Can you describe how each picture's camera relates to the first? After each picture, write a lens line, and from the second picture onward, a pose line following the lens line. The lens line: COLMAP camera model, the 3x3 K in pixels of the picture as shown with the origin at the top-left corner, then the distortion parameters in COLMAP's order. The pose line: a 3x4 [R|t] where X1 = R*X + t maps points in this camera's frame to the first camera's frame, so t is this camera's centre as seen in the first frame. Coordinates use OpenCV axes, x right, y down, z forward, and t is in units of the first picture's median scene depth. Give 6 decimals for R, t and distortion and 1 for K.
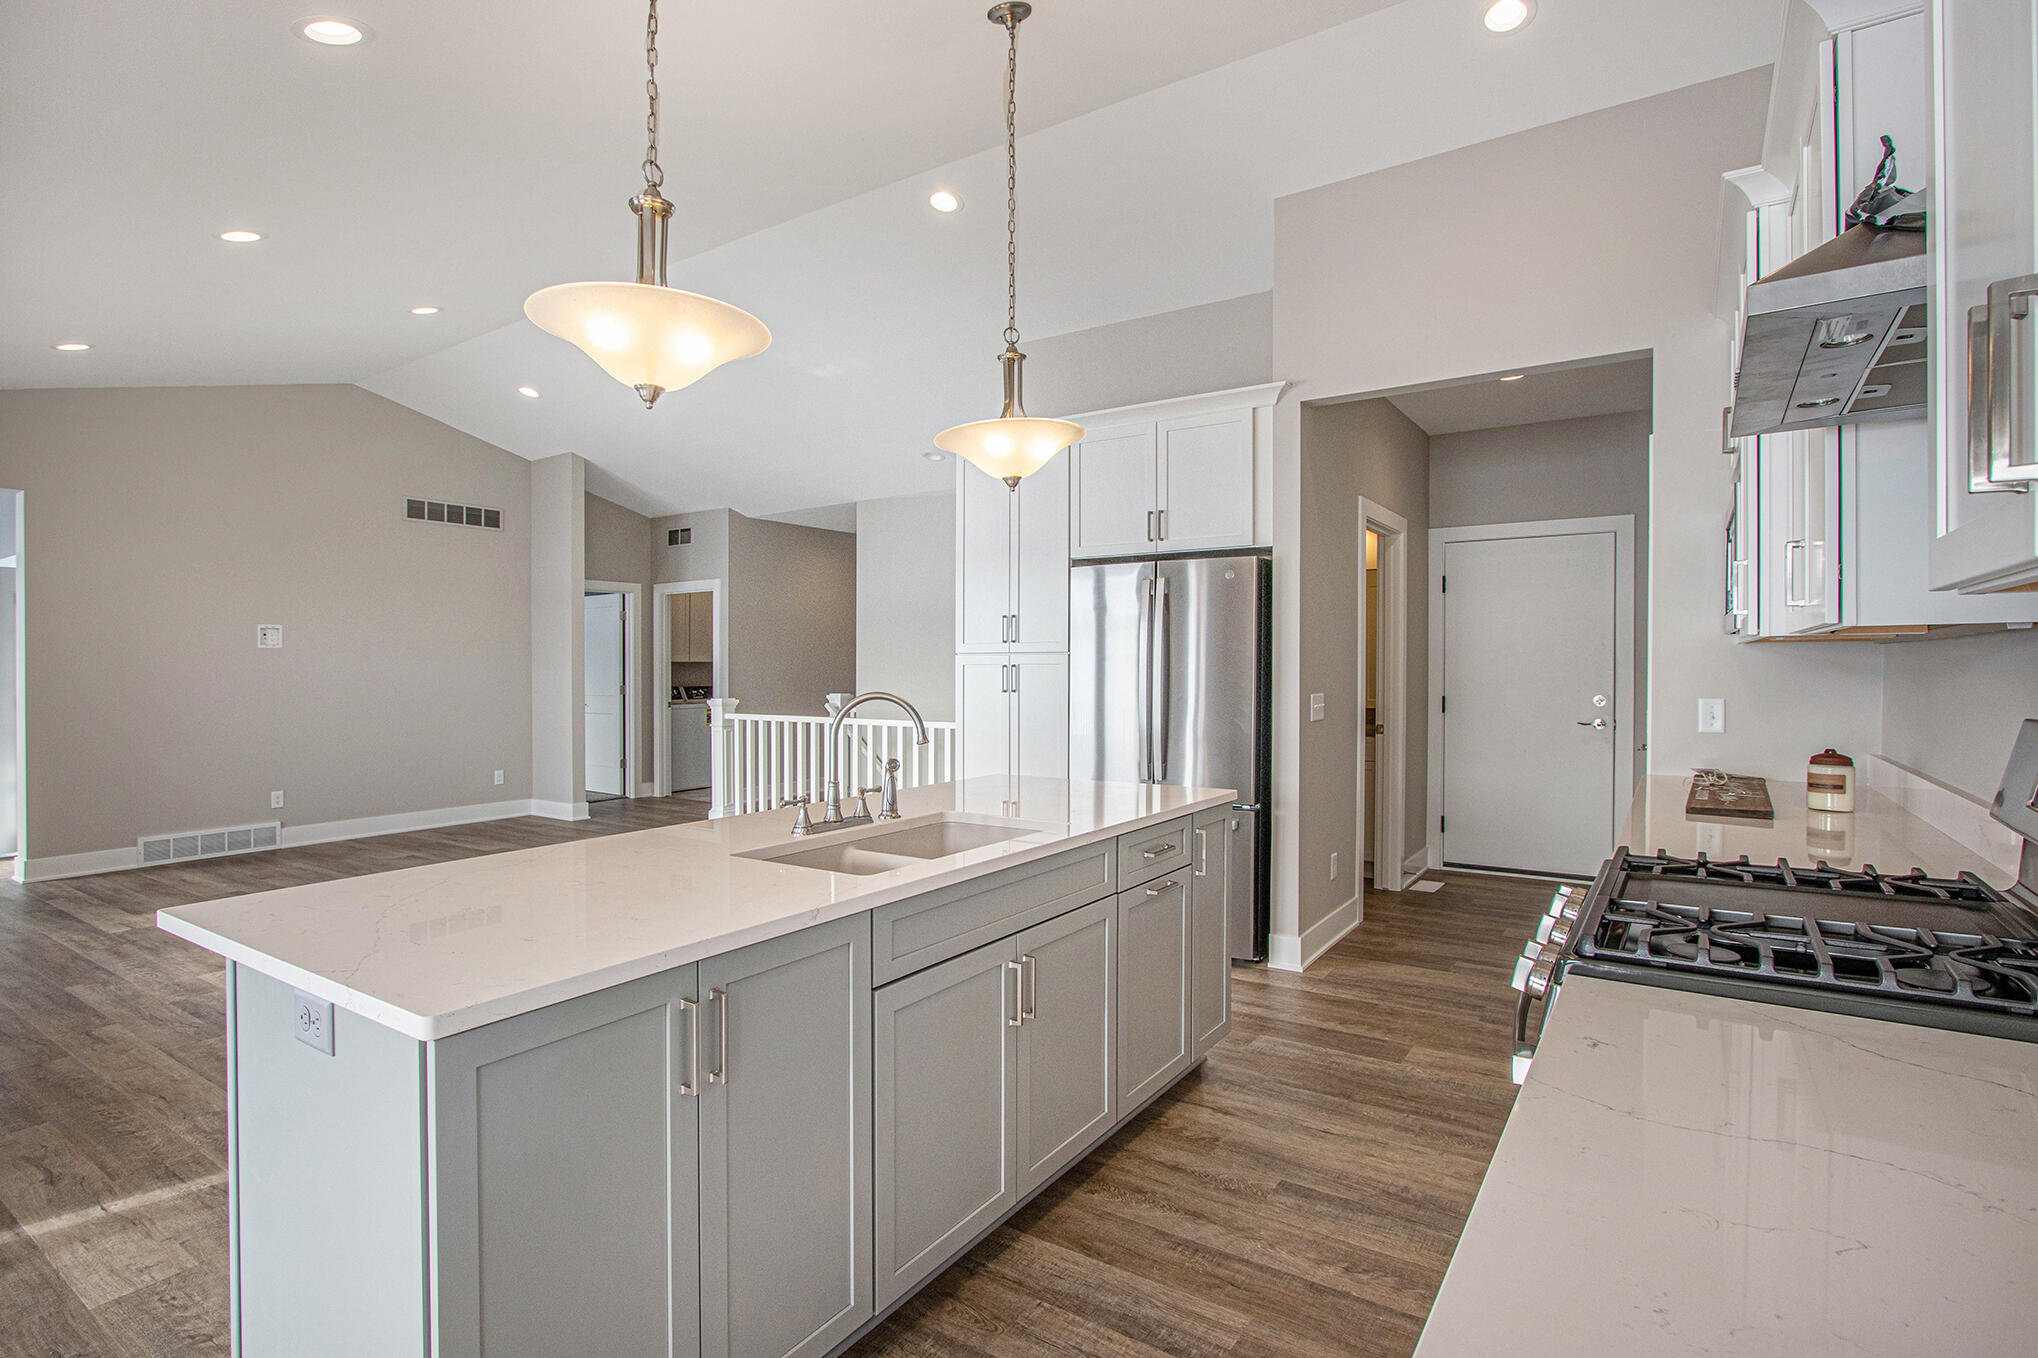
lens RADIAL K [[993.1, 0, 1020.2], [0, 993.1, 673.0], [0, 0, 1]] dist [-0.003013, 0.002189]
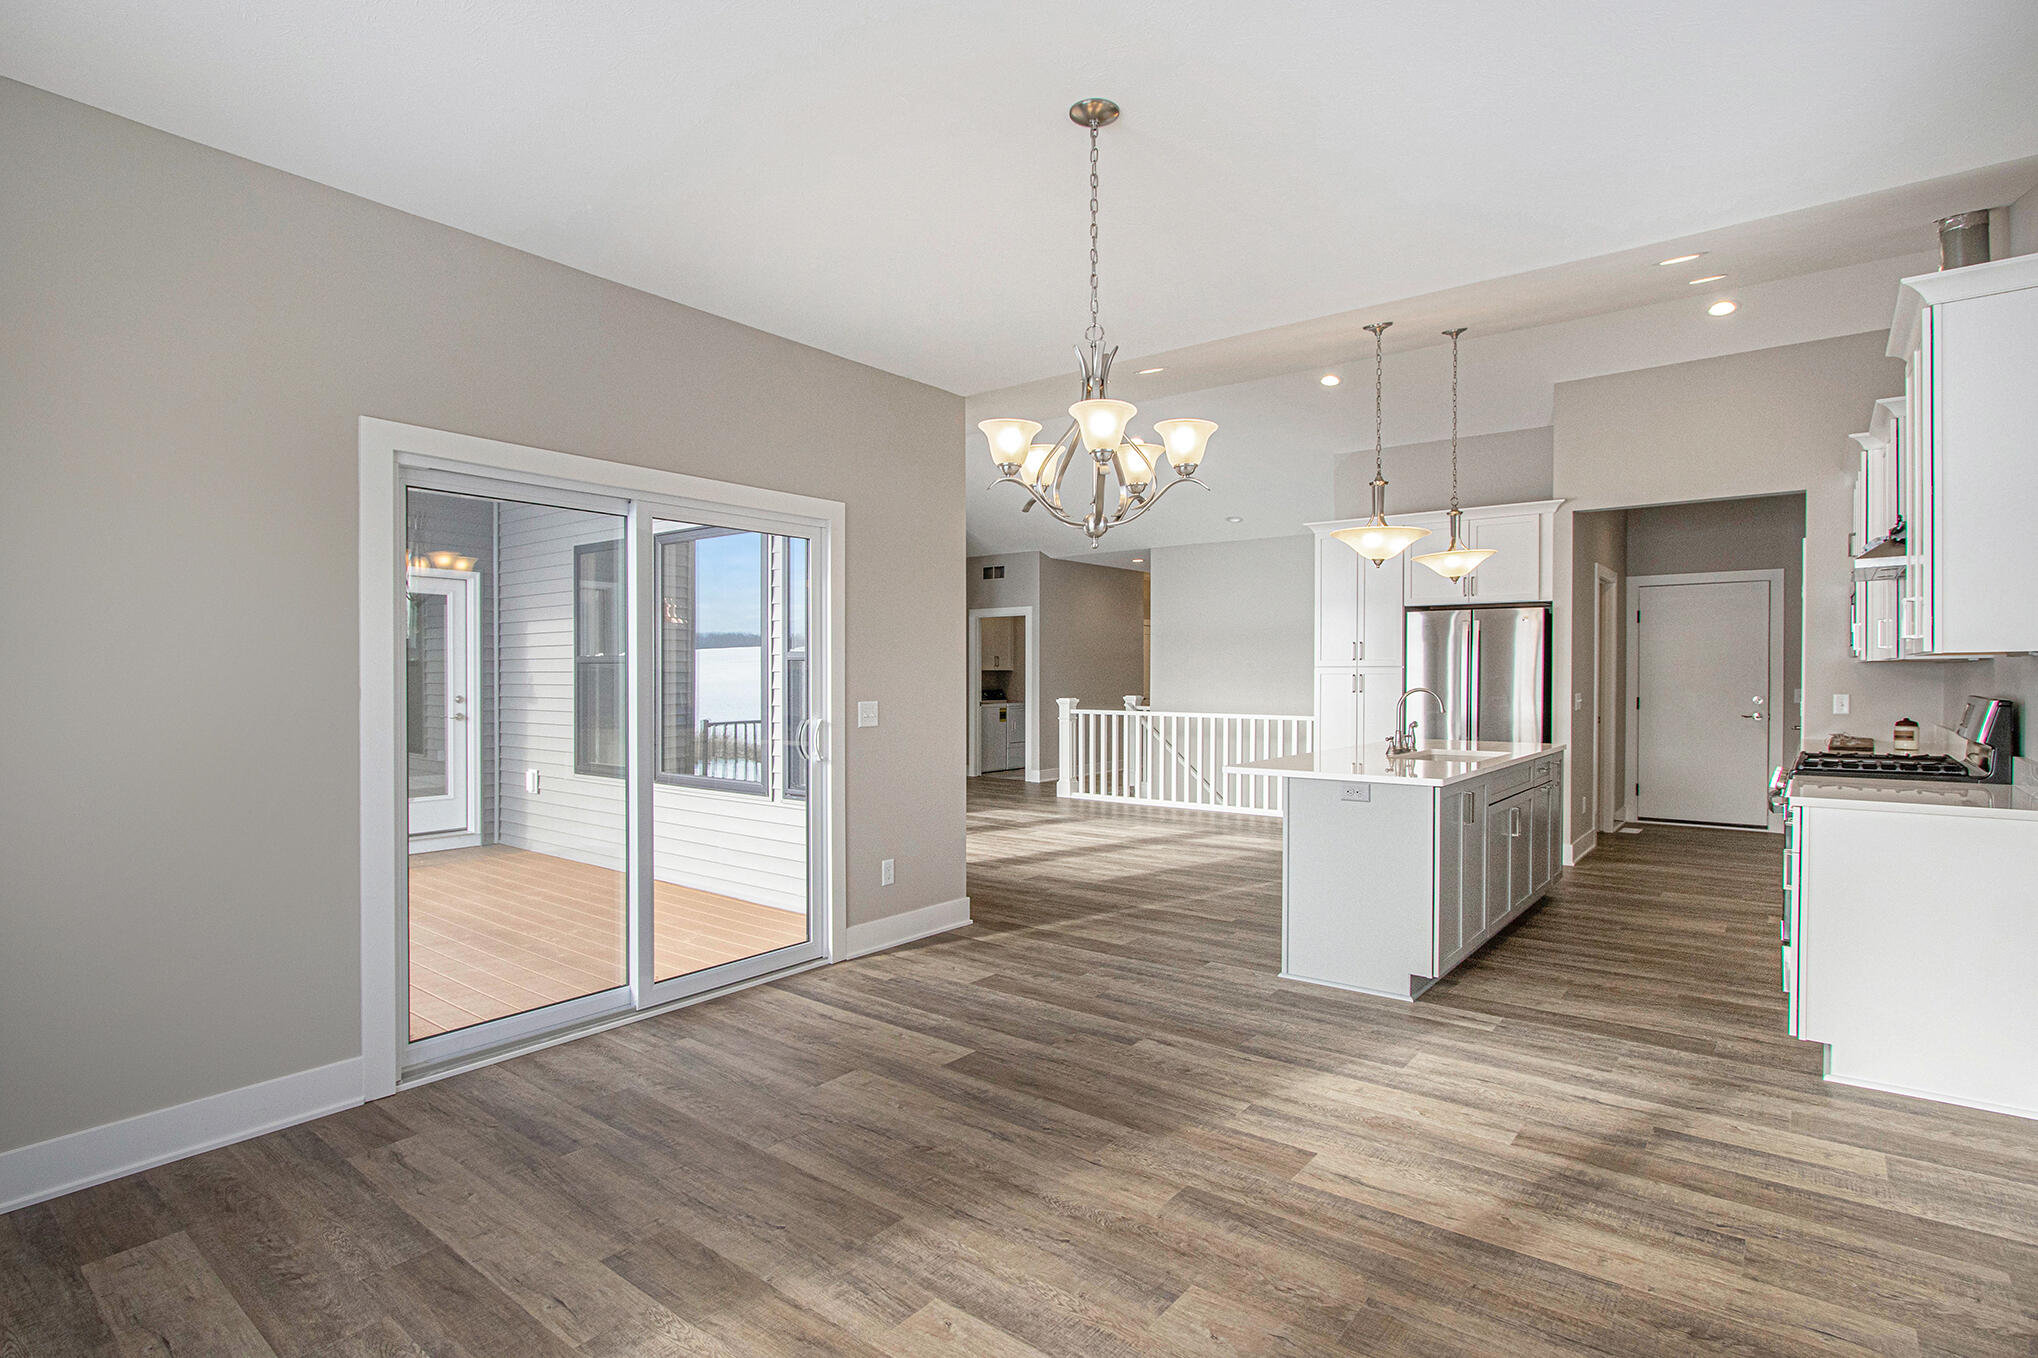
lens RADIAL K [[993.1, 0, 1038.5], [0, 993.1, 670.1], [0, 0, 1]] dist [-0.003013, 0.002189]
pose [[0.997407, 0.001036, -0.071955, -0.241307], [-0.001754, 0.999949, -0.009914, 0.001141], [0.071941, 0.010014, 0.997359, -0.346005]]
